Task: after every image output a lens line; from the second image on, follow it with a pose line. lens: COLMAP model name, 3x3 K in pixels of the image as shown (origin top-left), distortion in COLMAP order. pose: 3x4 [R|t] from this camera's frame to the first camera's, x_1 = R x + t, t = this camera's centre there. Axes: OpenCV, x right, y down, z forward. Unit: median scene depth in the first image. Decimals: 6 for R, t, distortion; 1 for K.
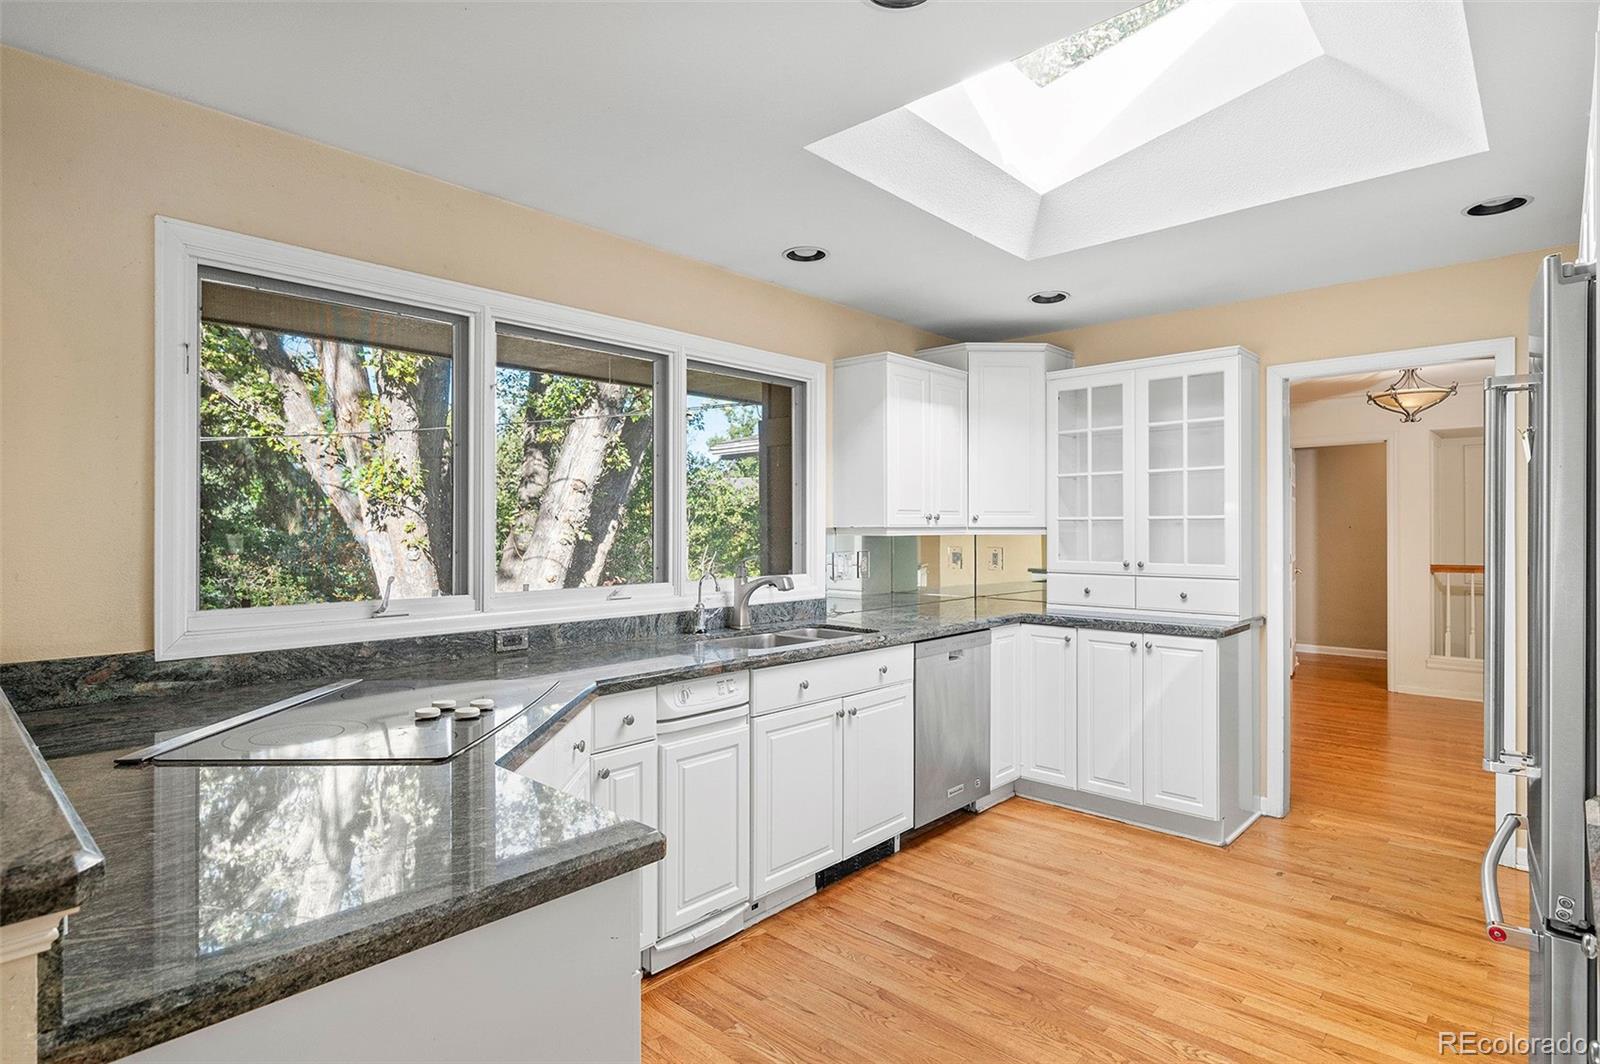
lens RADIAL K [[821.8, 0, 801.6], [0, 821.8, 524.6], [0, 0, 1]] dist [-0.000254, -0.000818]
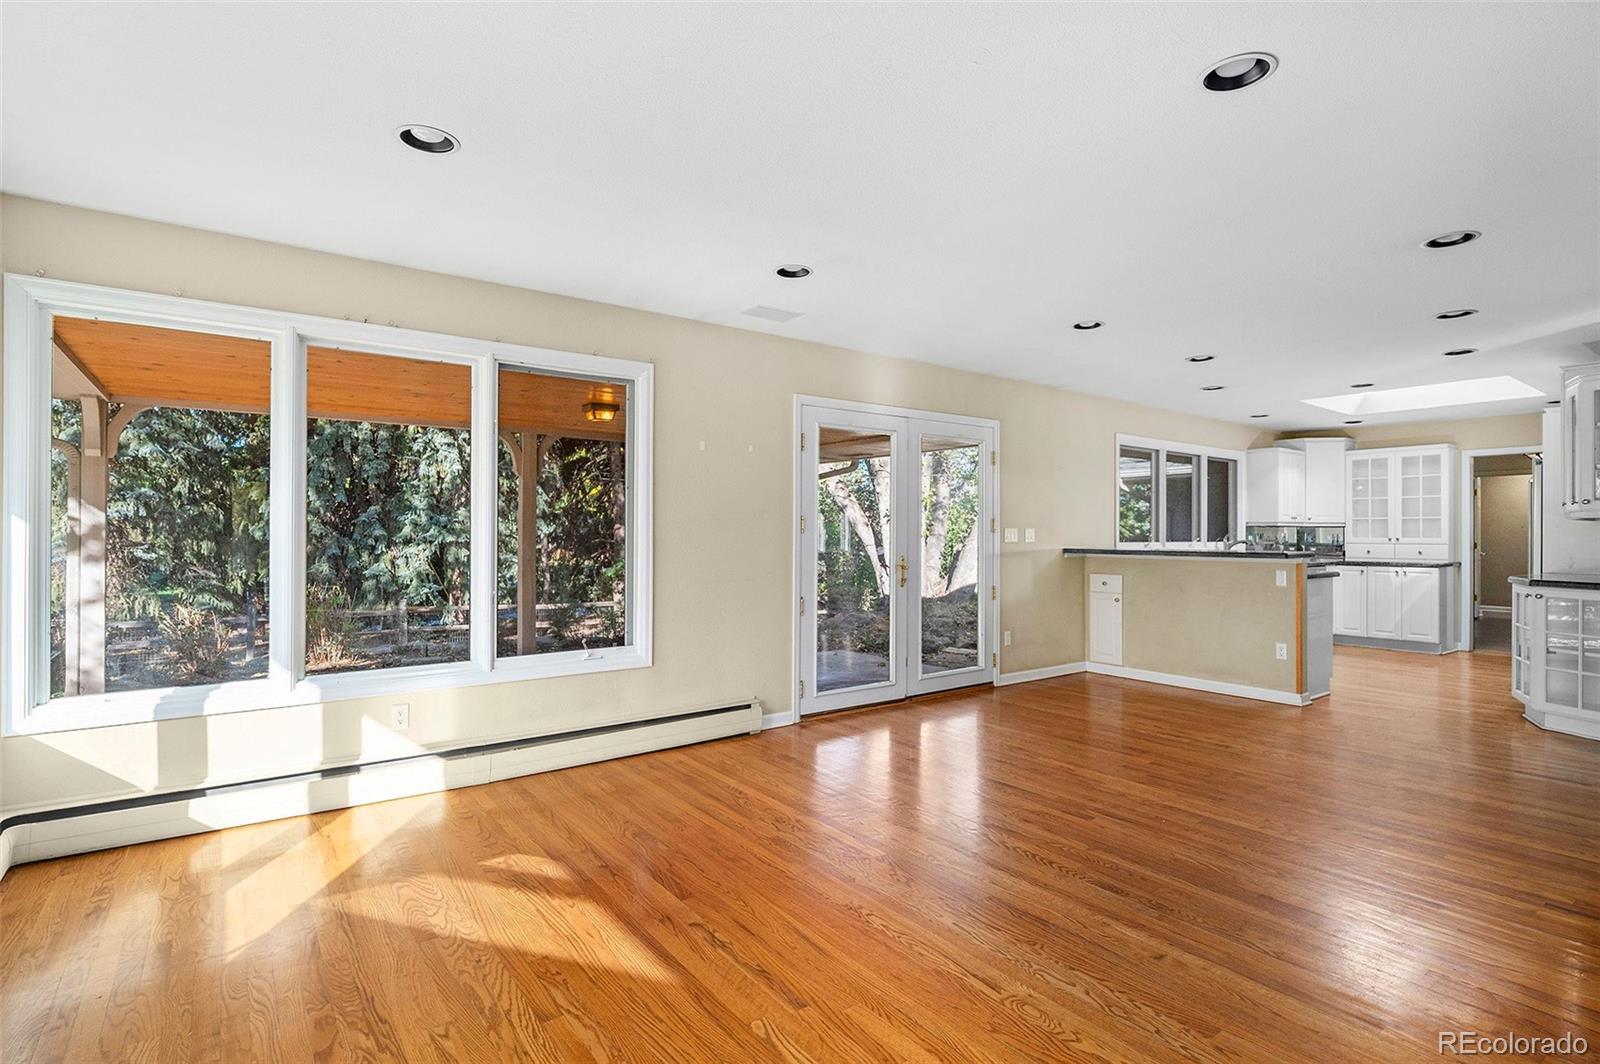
lens RADIAL K [[767.8, 0, 803.2], [0, 767.8, 529.3], [0, 0, 1]] dist [-0.000005, 0.000244]
pose [[0.982507, 0.002316, -0.186209, -0.796449], [-0.003020, 0.999989, -0.003501, 0.035054], [0.186199, 0.004002, 0.982504, -1.371503]]
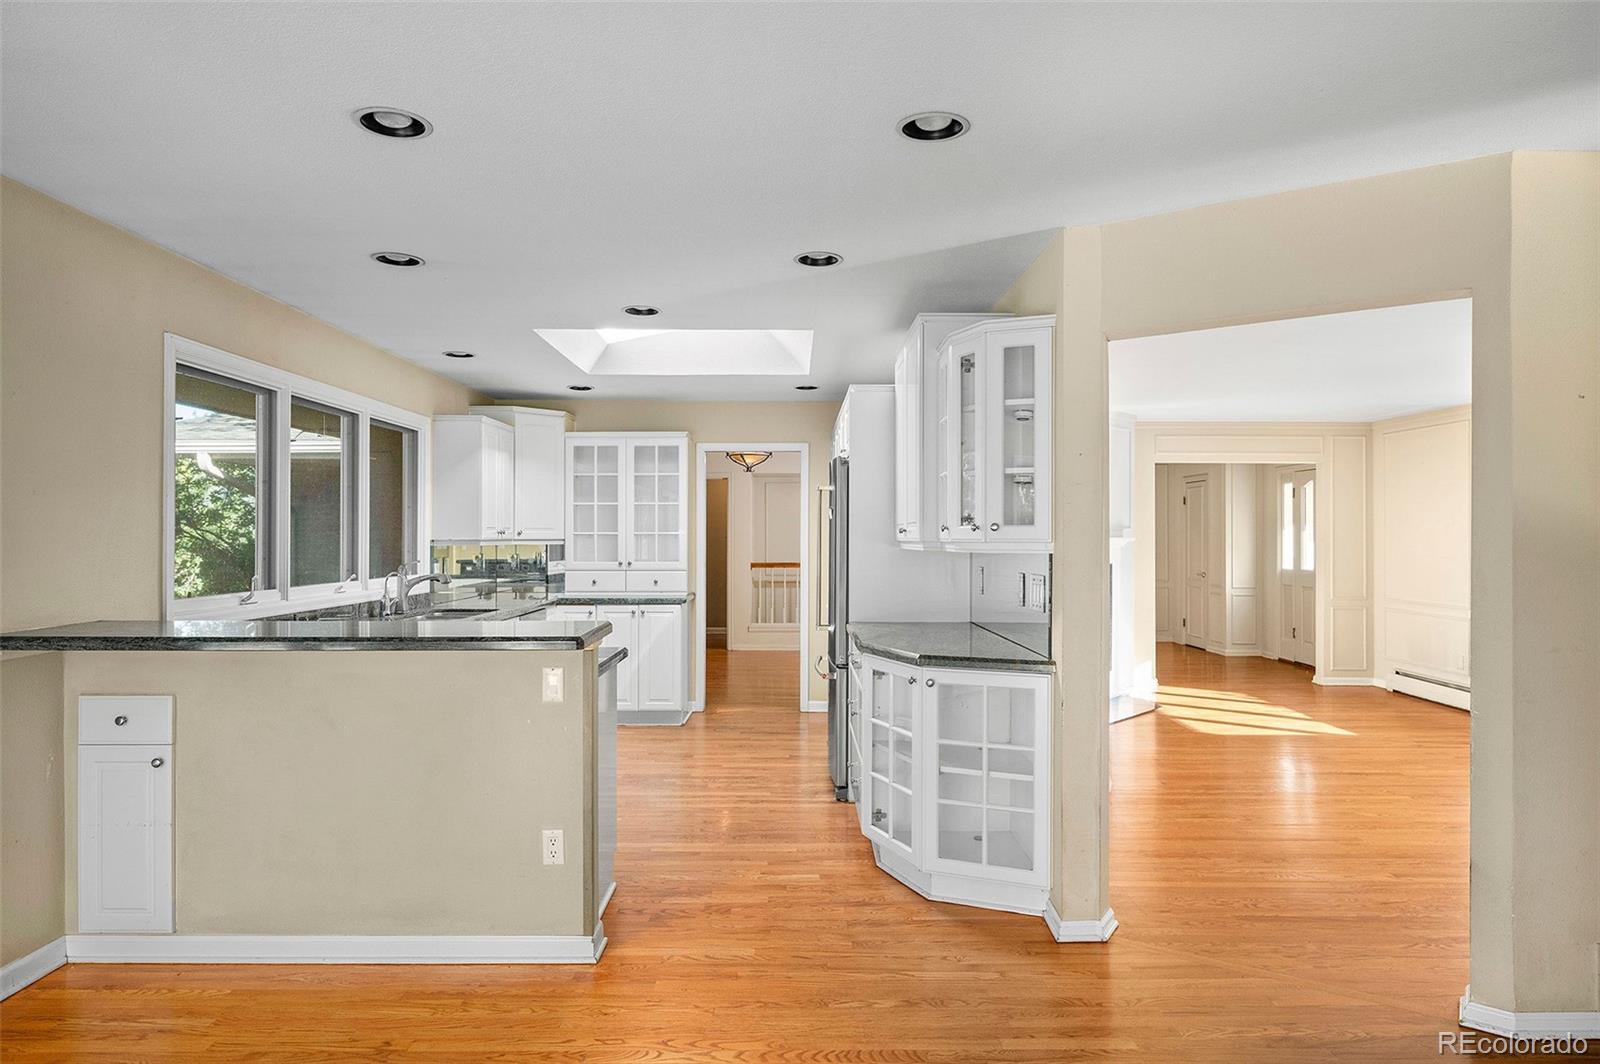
lens RADIAL K [[948.1, 0, 799.4], [0, 948.1, 530.6], [0, 0, 1]] dist [-0.007313, 0.000606]
pose [[0.730760, 0.004113, 0.682622, -0.584098], [-0.001531, 0.999989, -0.004386, -0.005996], [-0.682633, 0.002160, 0.730758, -0.540953]]
